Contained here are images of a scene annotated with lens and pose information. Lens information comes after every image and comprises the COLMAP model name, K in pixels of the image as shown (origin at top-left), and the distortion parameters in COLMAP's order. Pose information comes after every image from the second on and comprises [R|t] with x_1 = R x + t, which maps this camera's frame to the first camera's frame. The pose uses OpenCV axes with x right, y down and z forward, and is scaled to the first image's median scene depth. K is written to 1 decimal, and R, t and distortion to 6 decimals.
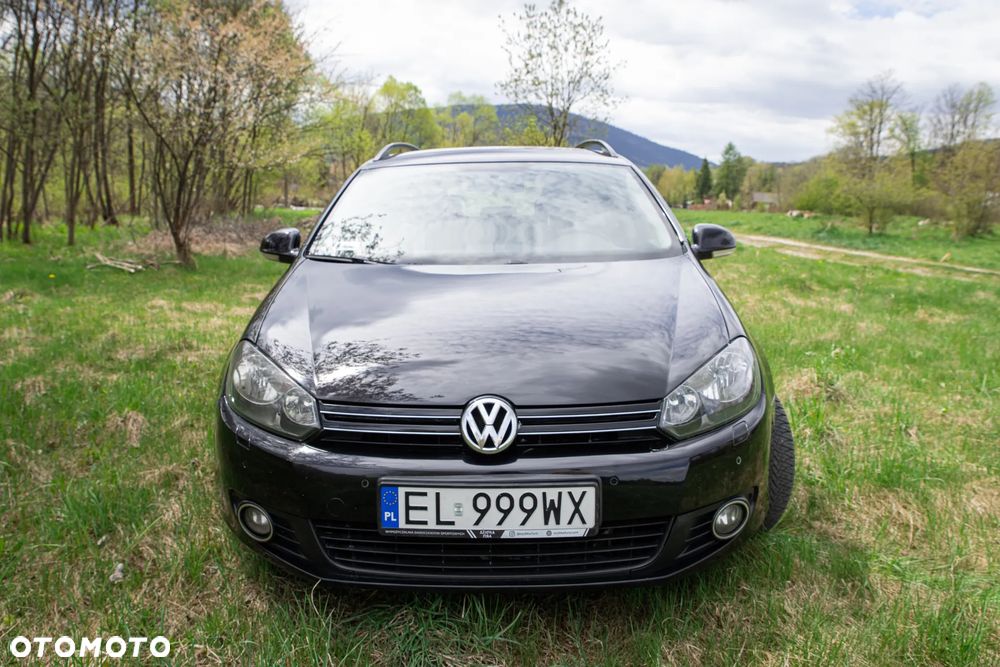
lens RADIAL K [[832.4, 0, 494.6], [0, 832.4, 340.4], [0, 0, 1]] dist [-0.128256, 0.062197]
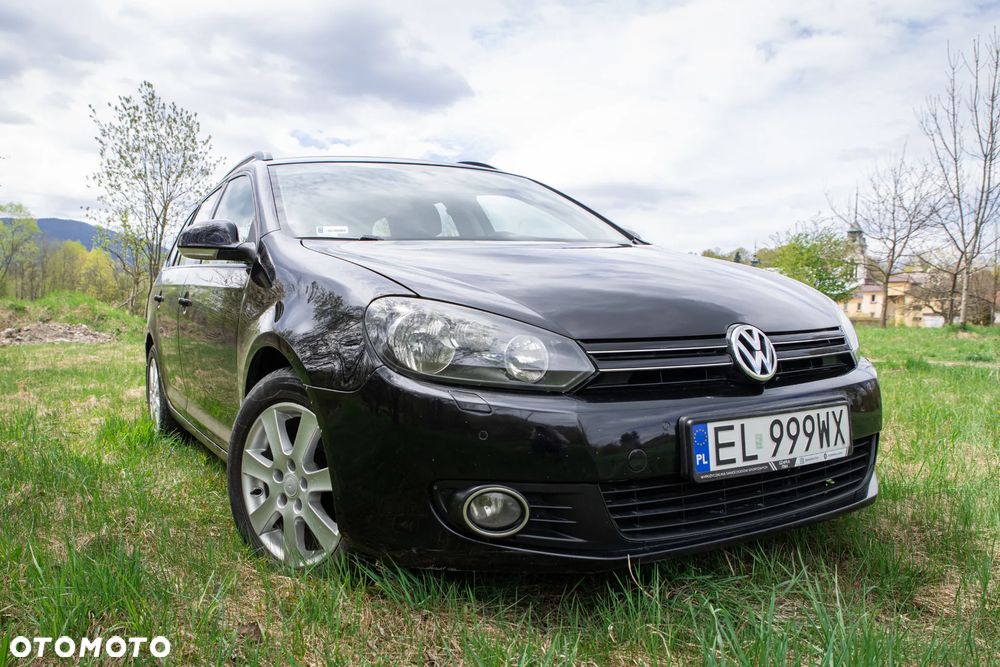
lens RADIAL K [[781.2, 0, 492.8], [0, 781.2, 341.7], [0, 0, 1]] dist [-0.048765, -0.002016]
pose [[0.852882, -0.029632, 0.521263, -0.736142], [0.097433, 0.989883, -0.103147, 0.154919], [-0.512932, 0.138761, 0.847140, 0.408893]]
